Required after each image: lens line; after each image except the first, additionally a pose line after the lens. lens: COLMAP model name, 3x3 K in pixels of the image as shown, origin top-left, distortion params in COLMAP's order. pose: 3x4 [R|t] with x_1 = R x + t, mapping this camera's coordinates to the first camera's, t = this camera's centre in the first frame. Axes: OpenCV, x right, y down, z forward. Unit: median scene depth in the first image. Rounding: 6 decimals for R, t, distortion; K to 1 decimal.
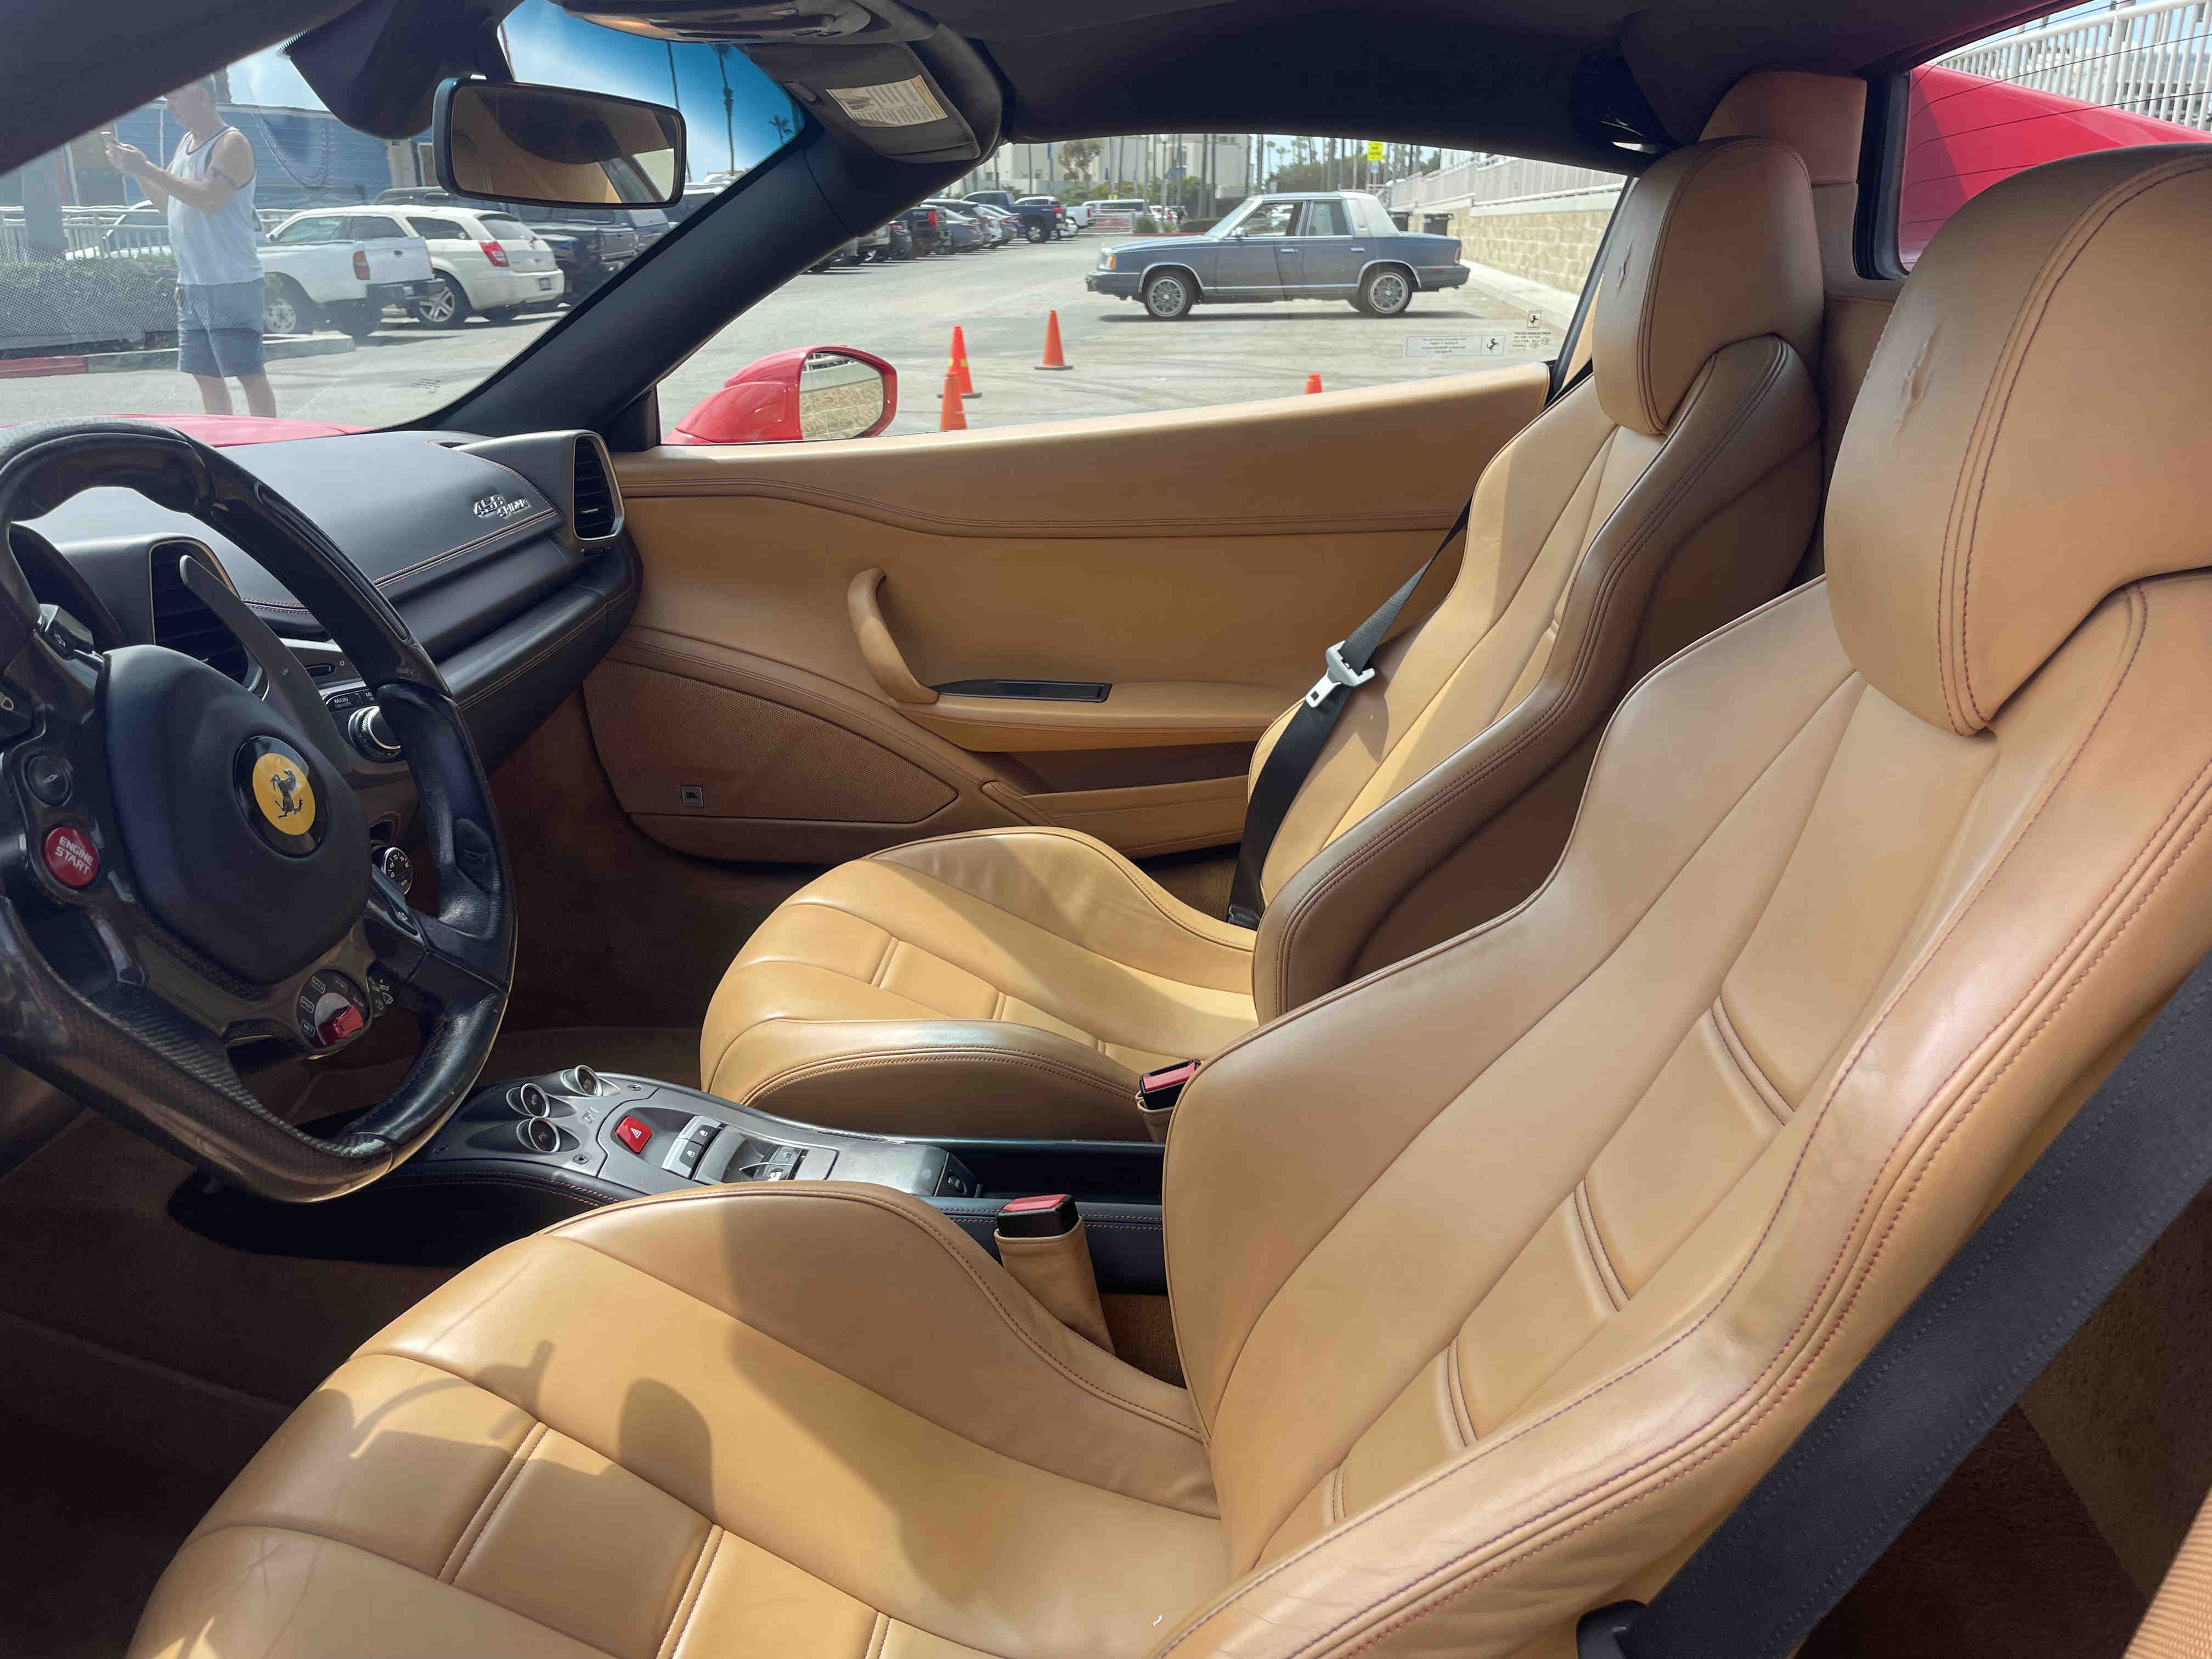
lens RADIAL K [[1668.8, 0, 1106.0], [0, 1668.8, 829.5], [0, 0, 1]] dist [0.102497, -0.152776]
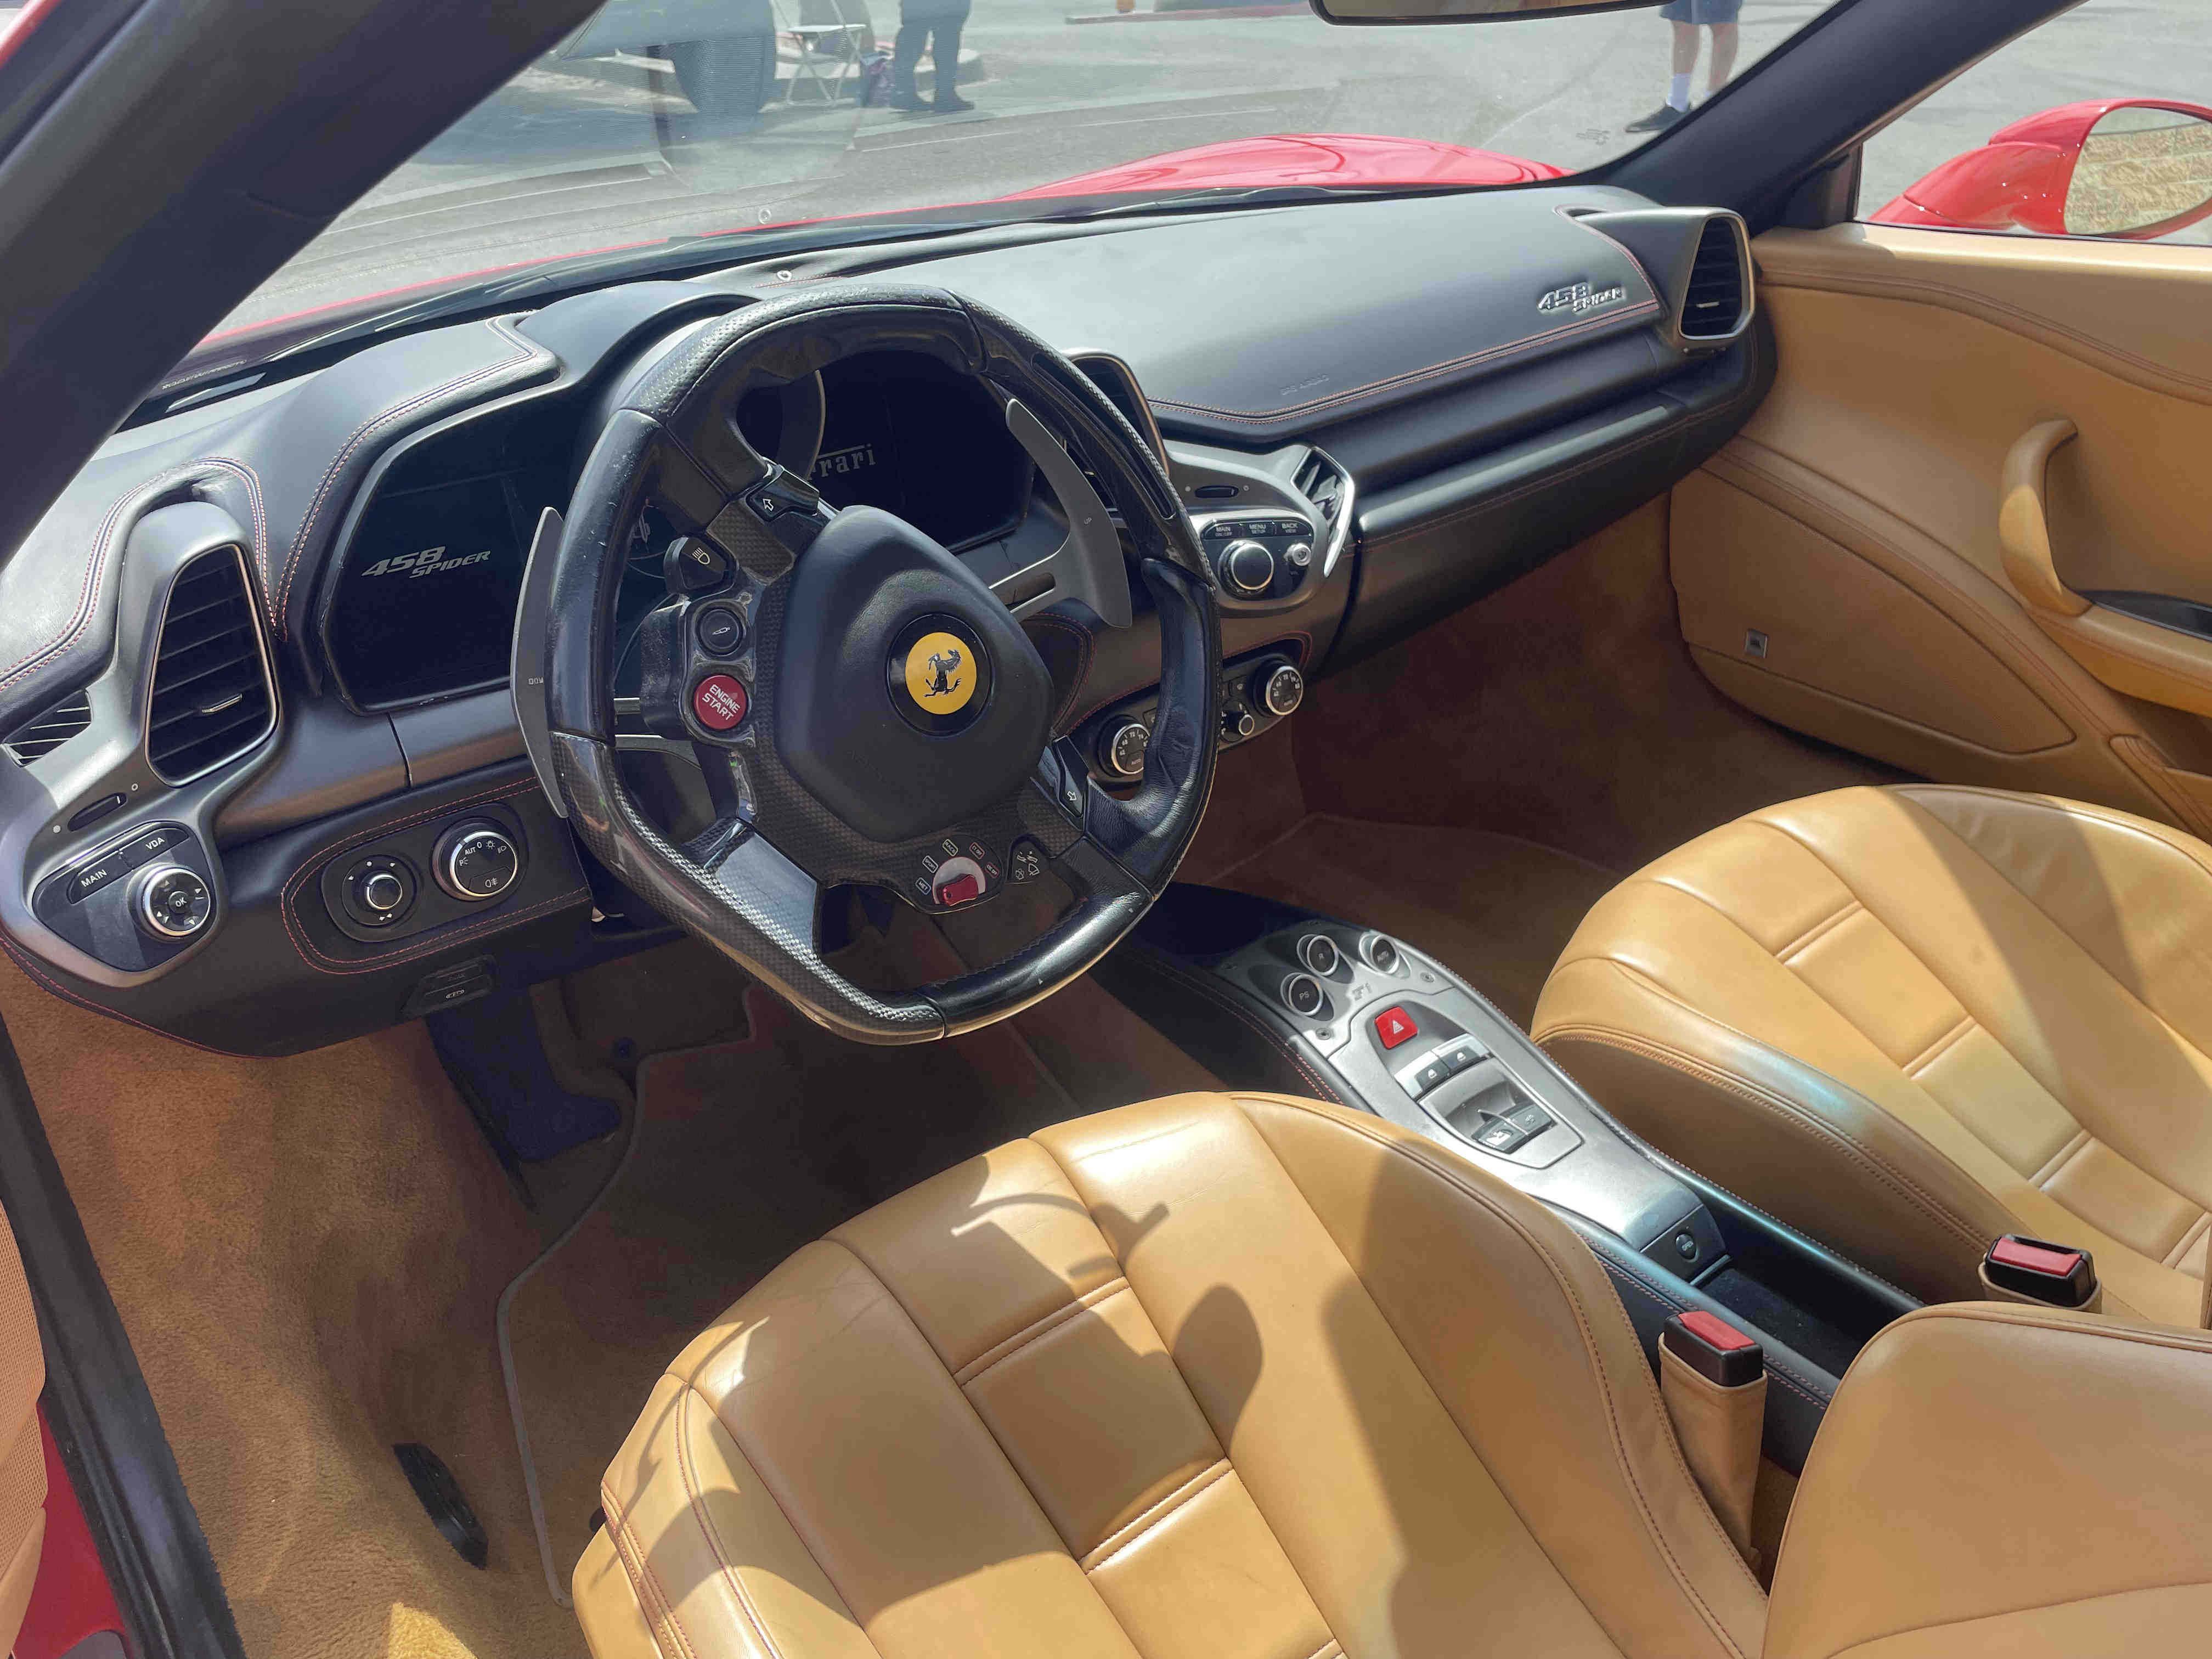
lens RADIAL K [[1668.8, 0, 1106.0], [0, 1668.8, 829.5], [0, 0, 1]] dist [0.102497, -0.152776]
pose [[0.675241, 0.343563, -0.652697, 0.177710], [-0.206776, 0.937585, 0.279603, -0.145416], [0.708020, -0.053837, 0.704137, 0.202726]]
